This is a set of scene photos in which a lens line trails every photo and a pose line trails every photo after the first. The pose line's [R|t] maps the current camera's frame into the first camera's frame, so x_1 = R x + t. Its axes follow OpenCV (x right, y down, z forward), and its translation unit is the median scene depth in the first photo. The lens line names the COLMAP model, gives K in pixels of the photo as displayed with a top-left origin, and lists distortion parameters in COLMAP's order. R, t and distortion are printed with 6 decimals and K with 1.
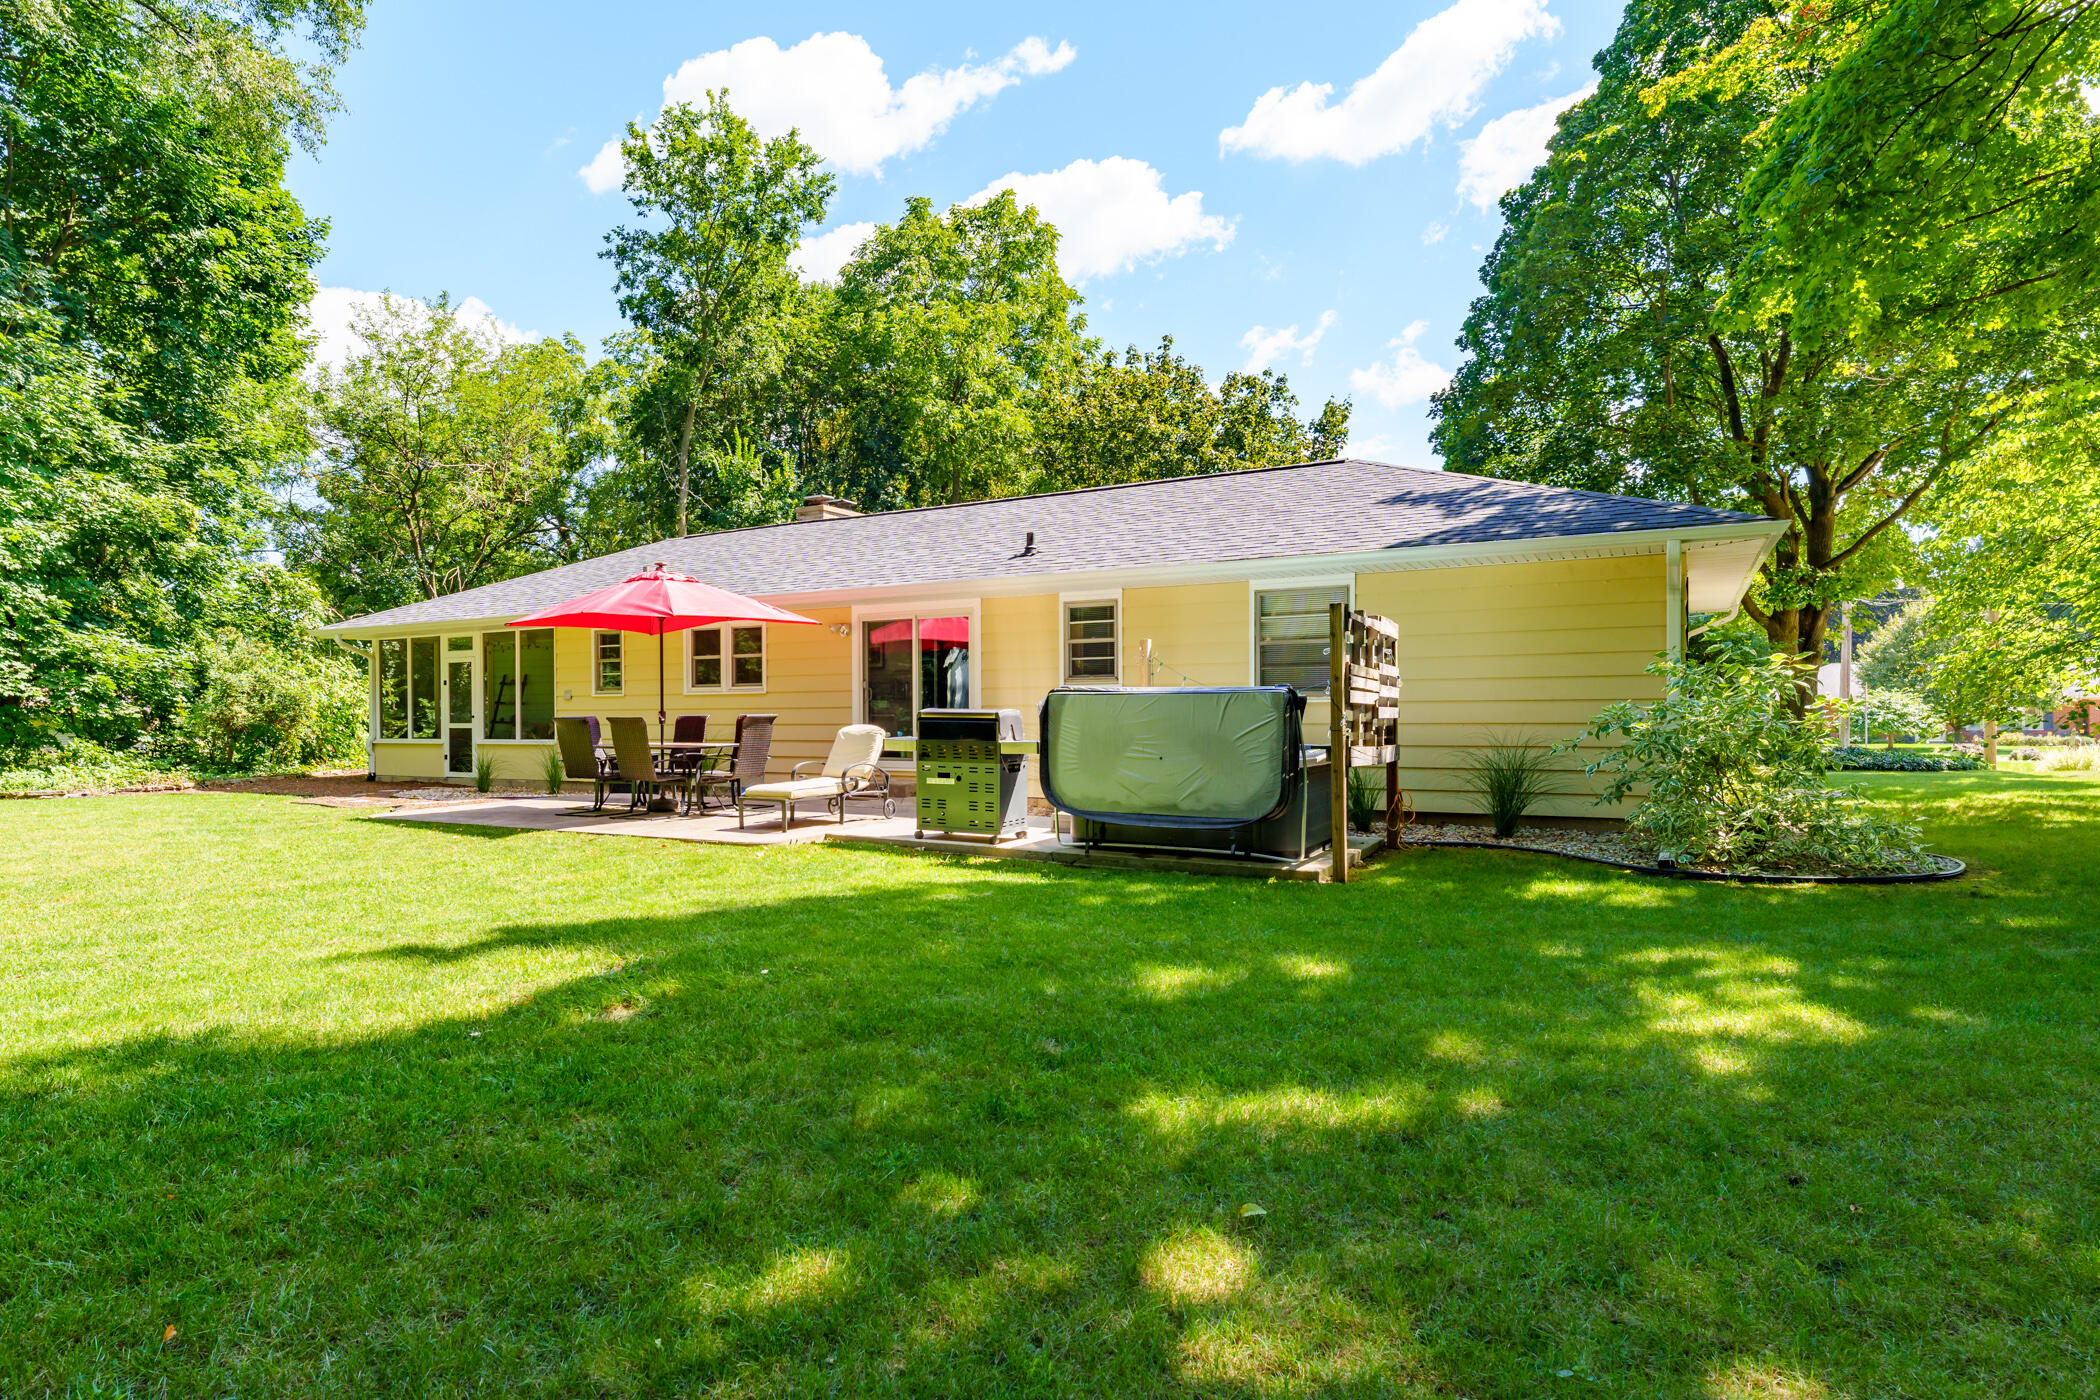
lens RADIAL K [[1208.7, 0, 1050.0], [0, 1208.7, 700.0], [0, 0, 1]] dist [0.000267, 0.000101]
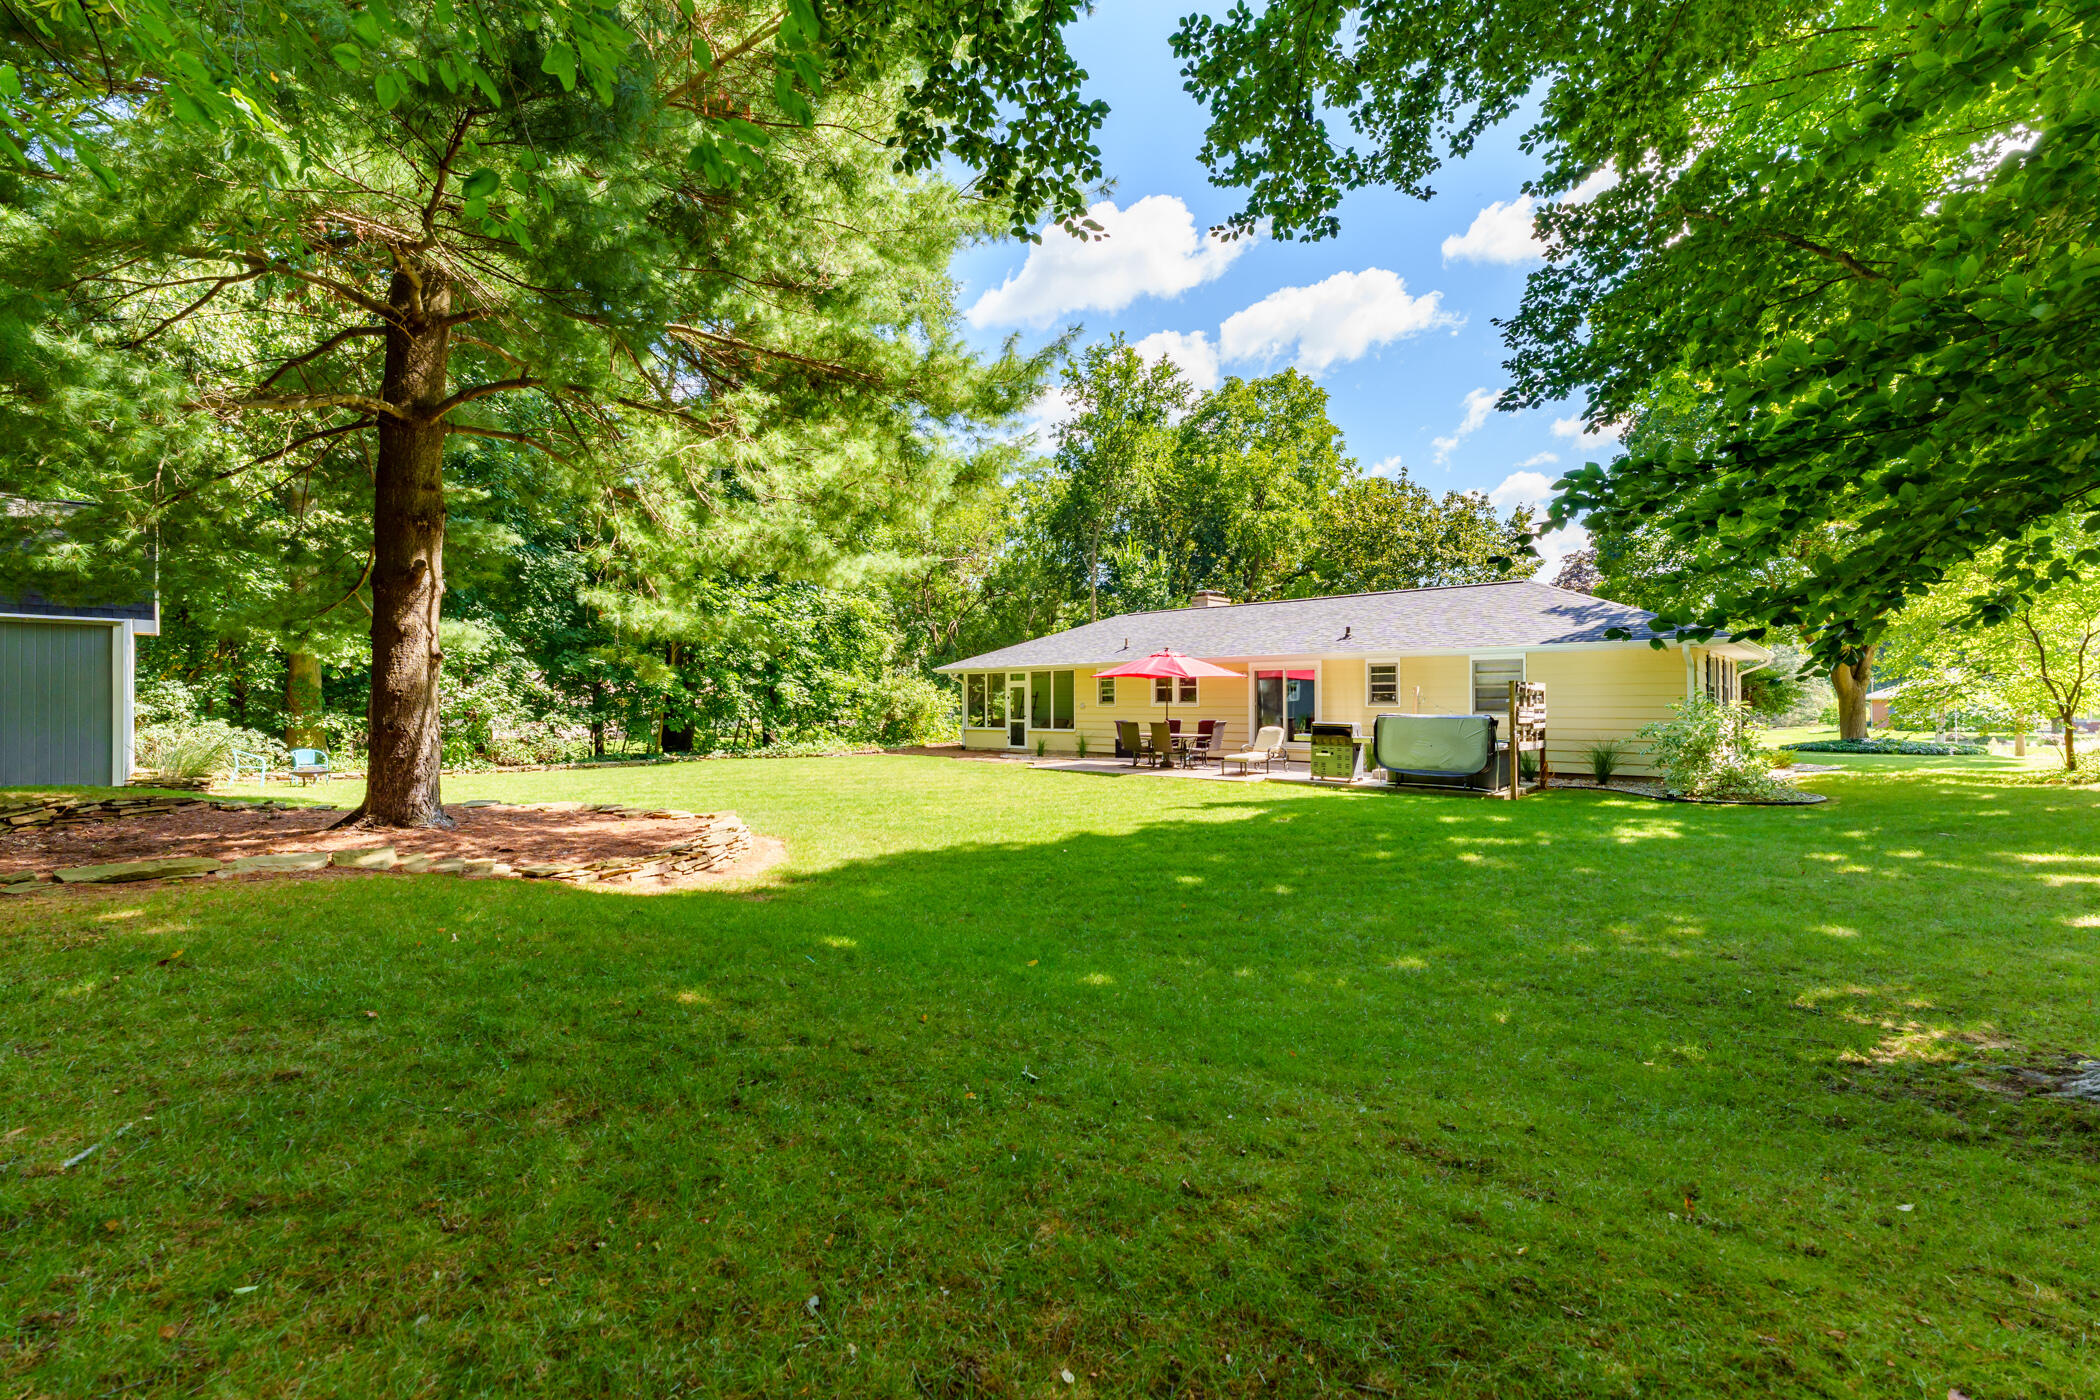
lens RADIAL K [[1016.5, 0, 1044.7], [0, 1016.5, 676.8], [0, 0, 1]] dist [0.000953, 0.000115]
pose [[0.975982, -0.003868, -0.217817, -0.128261], [0.002651, 0.999979, -0.005876, -0.046689], [0.217836, 0.005157, 0.975972, -0.660849]]
